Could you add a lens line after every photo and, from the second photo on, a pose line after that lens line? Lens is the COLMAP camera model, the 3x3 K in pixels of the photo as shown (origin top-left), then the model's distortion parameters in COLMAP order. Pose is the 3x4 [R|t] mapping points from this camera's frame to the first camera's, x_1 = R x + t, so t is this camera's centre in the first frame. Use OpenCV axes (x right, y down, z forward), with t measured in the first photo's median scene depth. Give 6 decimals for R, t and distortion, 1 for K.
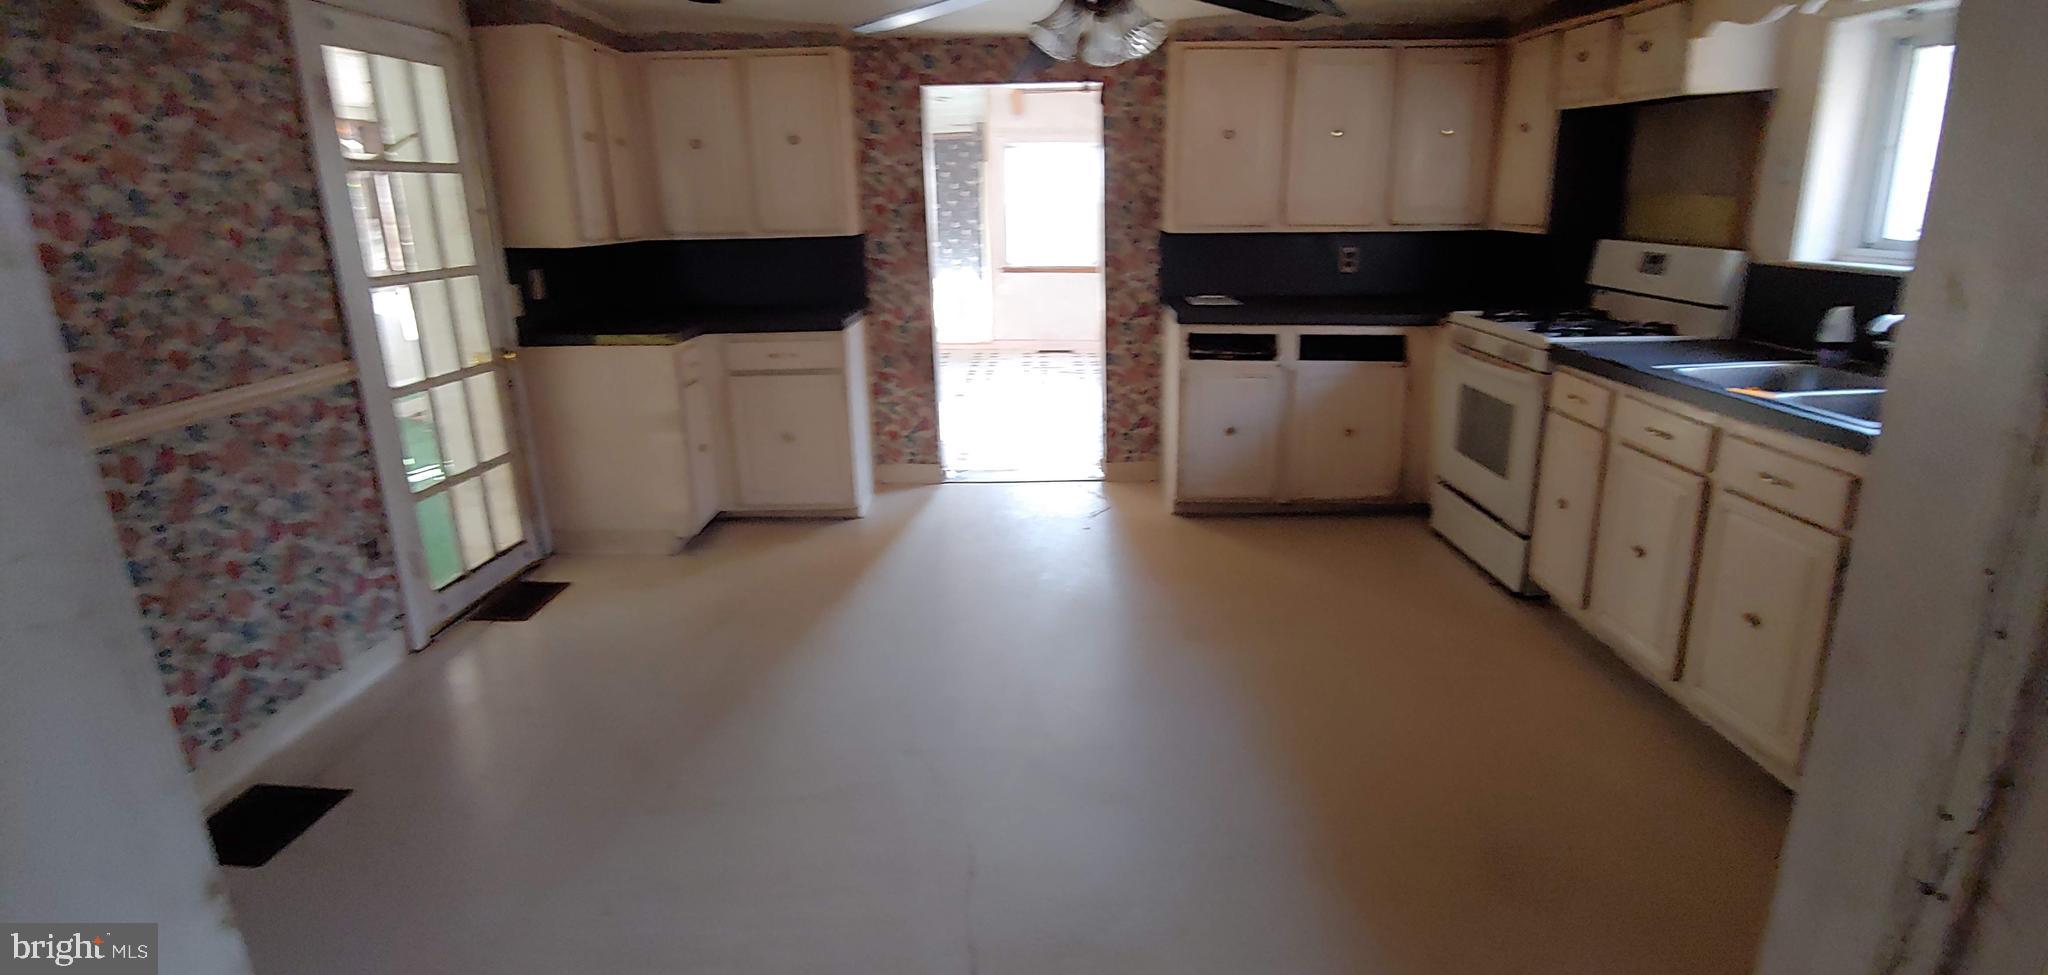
lens RADIAL K [[1039.5, 0, 1040.7], [0, 1039.5, 483.2], [0, 0, 1]] dist [-0.001542, -0.001015]
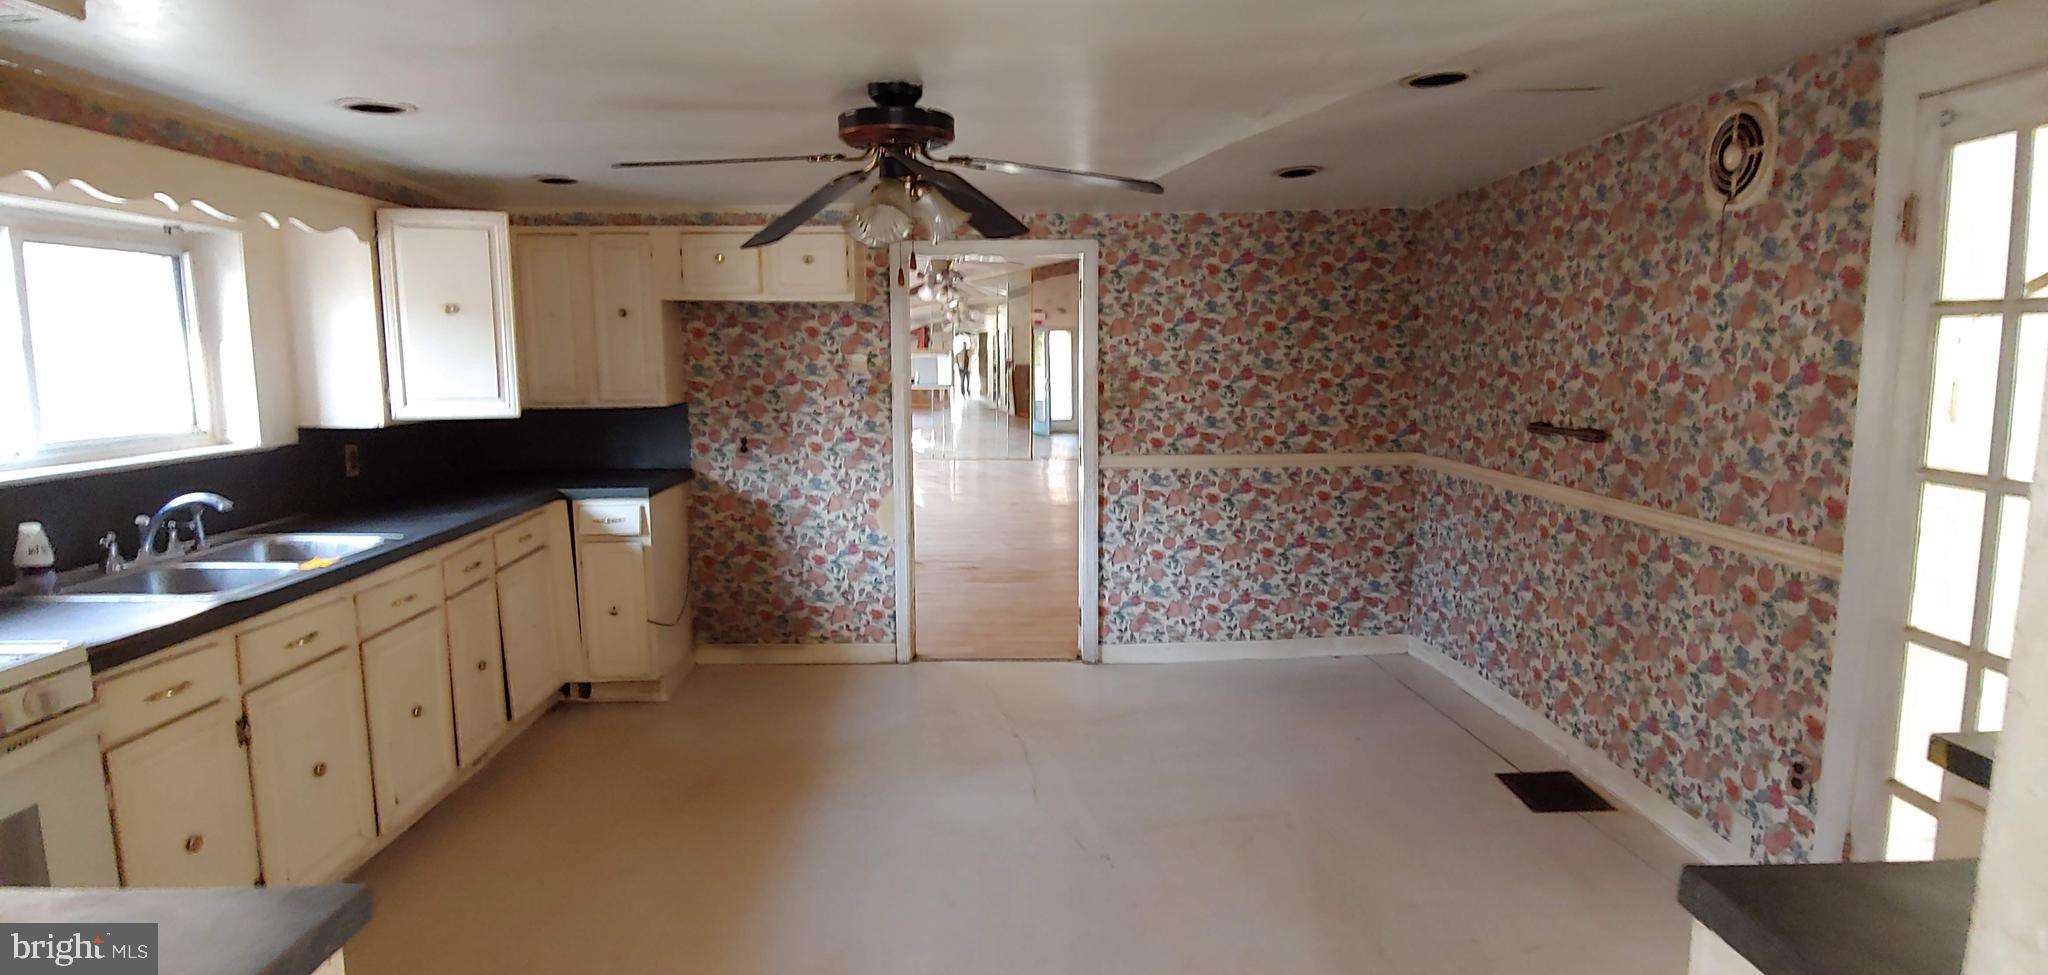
lens RADIAL K [[1039.5, 0, 1040.7], [0, 1039.5, 483.2], [0, 0, 1]] dist [-0.001542, -0.001015]
pose [[-0.999226, 0.033060, -0.021323, -0.050787], [0.022138, 0.920592, 0.389897, -0.567632], [0.032520, 0.389123, -0.920612, 1.956052]]
